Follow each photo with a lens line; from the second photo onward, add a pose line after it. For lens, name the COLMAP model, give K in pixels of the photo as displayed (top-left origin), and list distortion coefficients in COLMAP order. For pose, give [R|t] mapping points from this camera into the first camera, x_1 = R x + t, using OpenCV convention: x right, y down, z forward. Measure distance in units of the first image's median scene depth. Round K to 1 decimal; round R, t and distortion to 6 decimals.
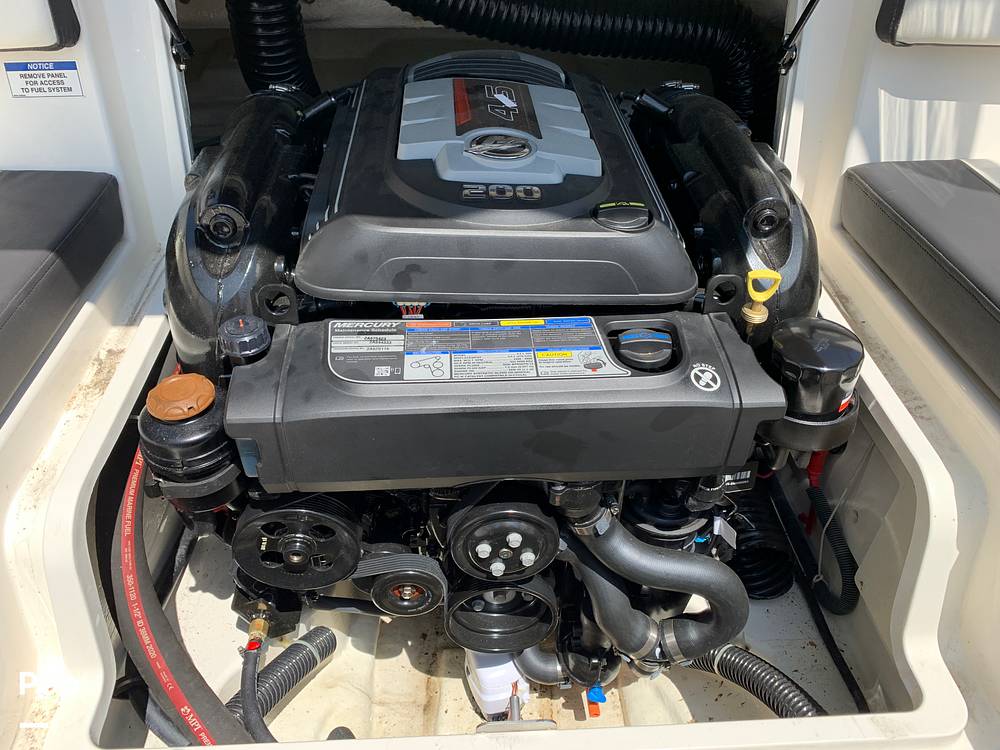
lens RADIAL K [[772.6, 0, 500.0], [0, 772.6, 375.0], [0, 0, 1]] dist [0.013611, -0.003057]
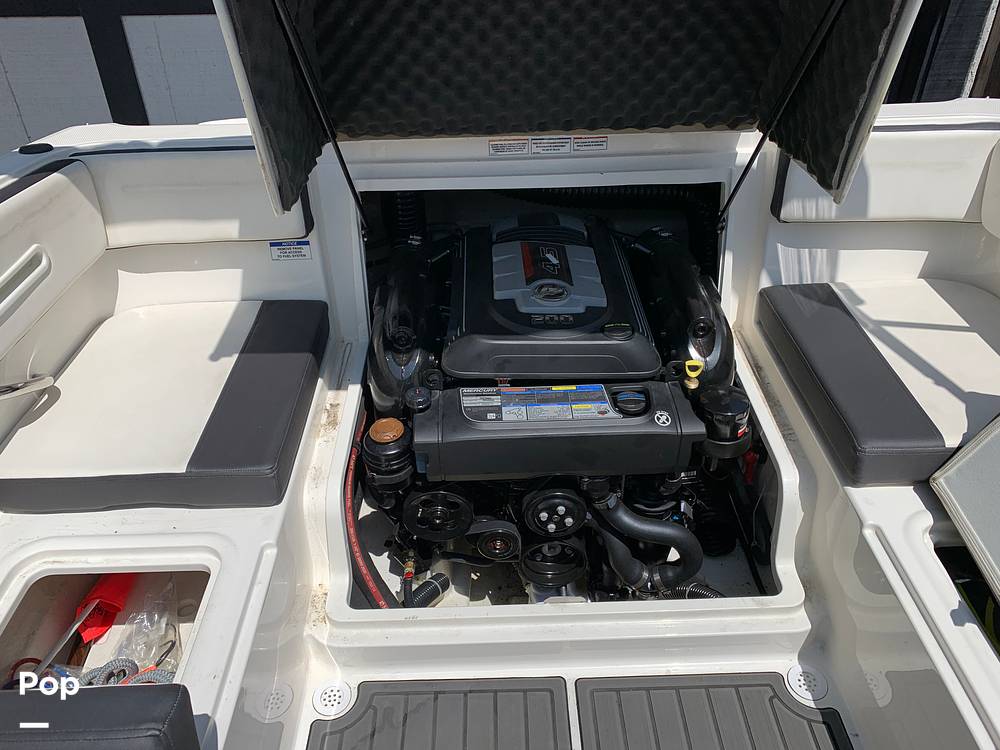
lens RADIAL K [[761.6, 0, 497.9], [0, 761.6, 364.6], [0, 0, 1]] dist [0.123235, -0.000700]
pose [[0.998855, -0.010139, -0.046750, -0.041474], [0.007682, 0.998595, -0.052432, -0.029280], [0.047216, 0.052013, 0.997530, -0.792198]]
